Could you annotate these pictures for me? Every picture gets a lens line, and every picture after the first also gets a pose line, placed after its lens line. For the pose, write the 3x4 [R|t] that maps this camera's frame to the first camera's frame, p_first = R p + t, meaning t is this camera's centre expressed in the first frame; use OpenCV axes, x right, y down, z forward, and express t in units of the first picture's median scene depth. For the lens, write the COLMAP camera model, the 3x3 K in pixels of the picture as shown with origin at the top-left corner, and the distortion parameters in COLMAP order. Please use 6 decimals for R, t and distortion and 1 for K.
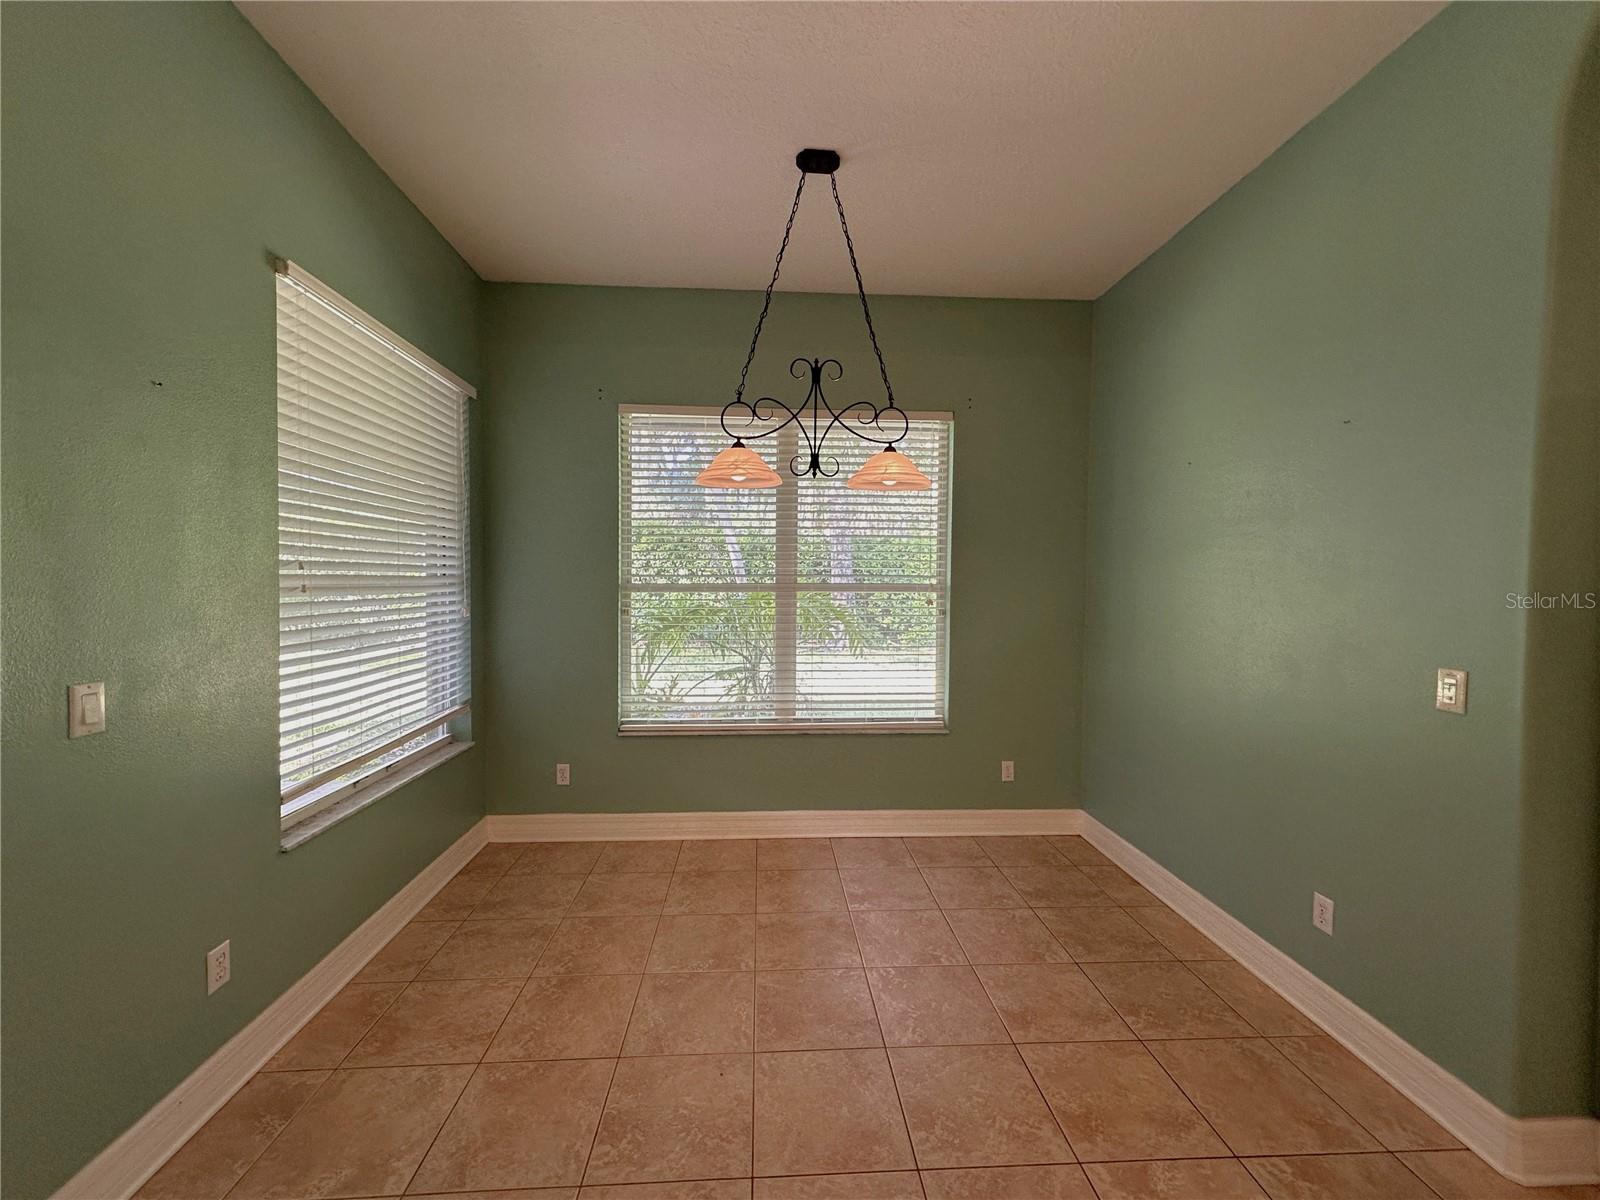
lens RADIAL K [[639.2, 0, 800.0], [0, 639.2, 600.0], [0, 0, 1]] dist [0.014472, -0.004084]
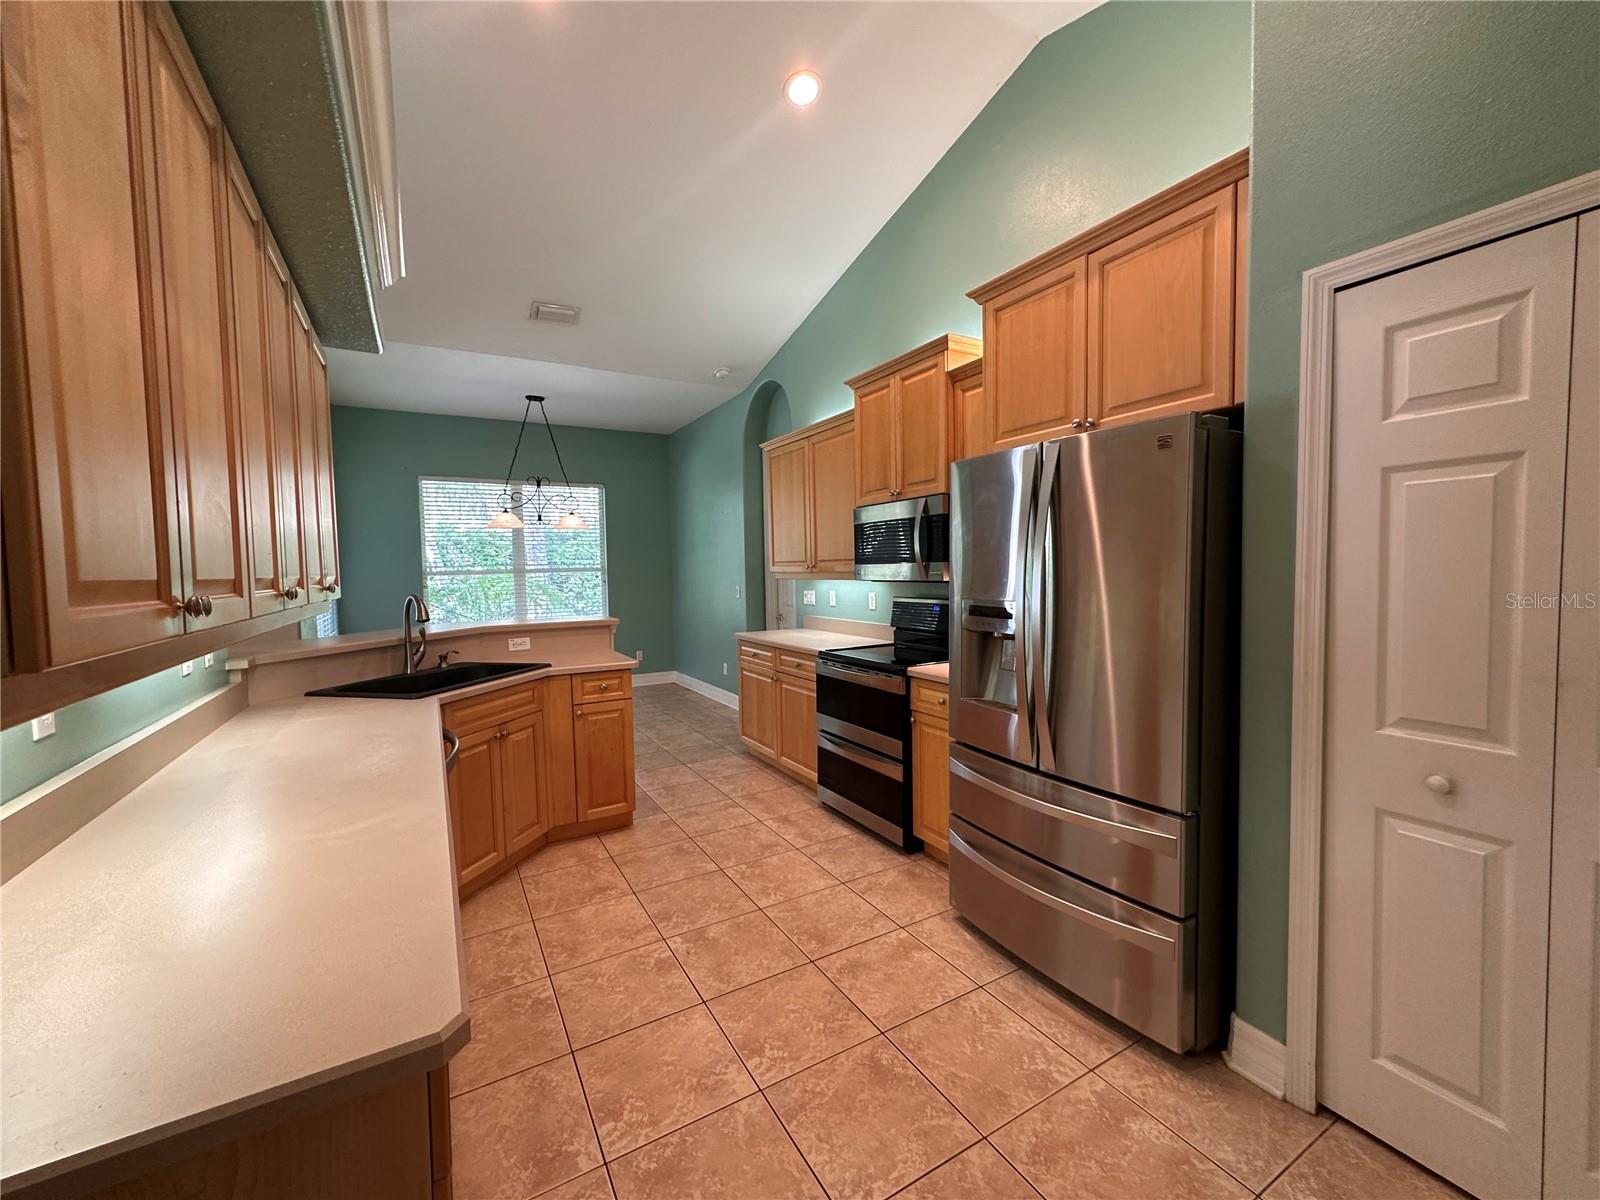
lens RADIAL K [[639.2, 0, 800.0], [0, 639.2, 600.0], [0, 0, 1]] dist [0.014472, -0.004084]
pose [[0.892038, -0.049170, 0.449277, -0.140877], [0.038664, 0.998722, 0.032534, 0.037054], [-0.450303, -0.011651, 0.892800, -1.124616]]
